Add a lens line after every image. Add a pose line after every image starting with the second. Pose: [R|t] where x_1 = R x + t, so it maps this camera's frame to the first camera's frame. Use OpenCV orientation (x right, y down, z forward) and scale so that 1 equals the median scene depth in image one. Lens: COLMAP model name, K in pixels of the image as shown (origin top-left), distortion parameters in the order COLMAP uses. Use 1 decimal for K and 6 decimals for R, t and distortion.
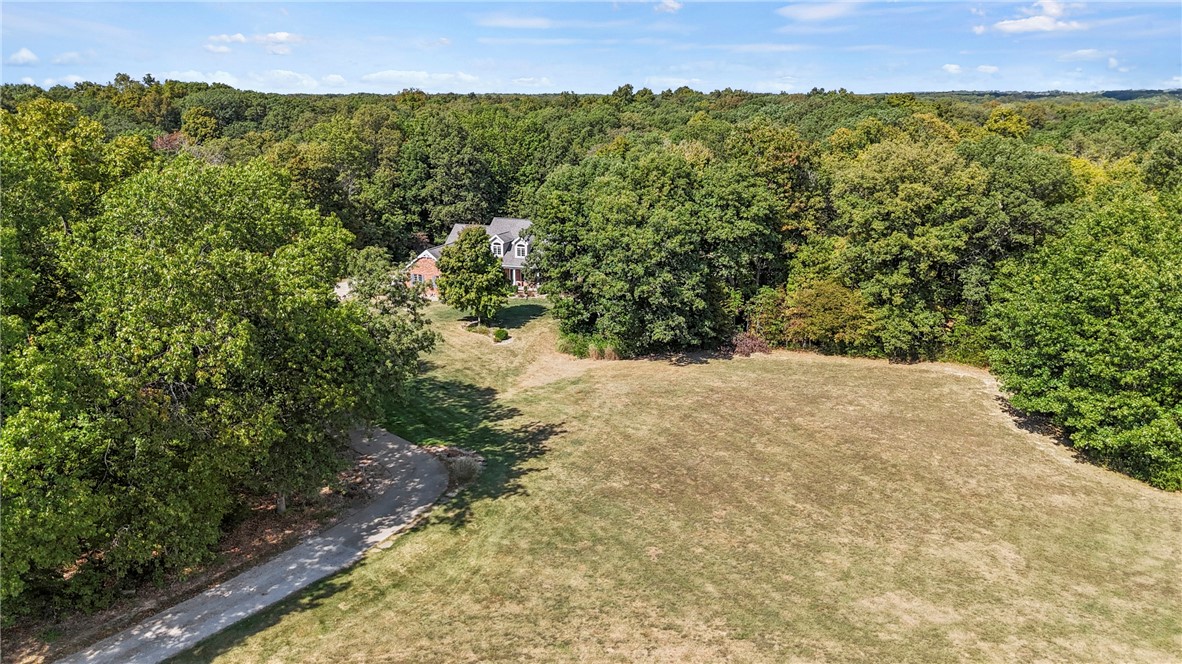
lens RADIAL K [[836.2, 0, 591.0], [0, 836.2, 332.0], [0, 0, 1]] dist [0.048017, 0.000600]
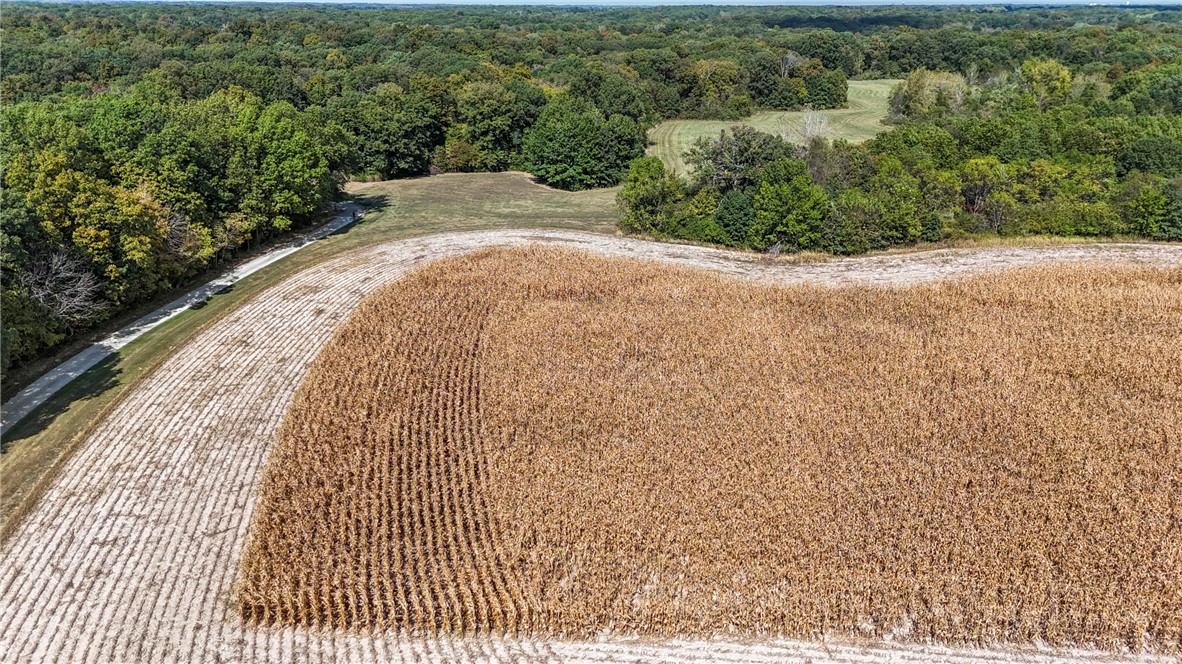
lens RADIAL K [[836.2, 0, 591.0], [0, 836.2, 332.0], [0, 0, 1]] dist [0.048017, 0.000600]
pose [[0.878335, -0.165703, 0.448409, -0.588155], [0.120958, 0.984515, 0.126882, 0.224592], [-0.462490, -0.057206, 0.884777, -1.394276]]
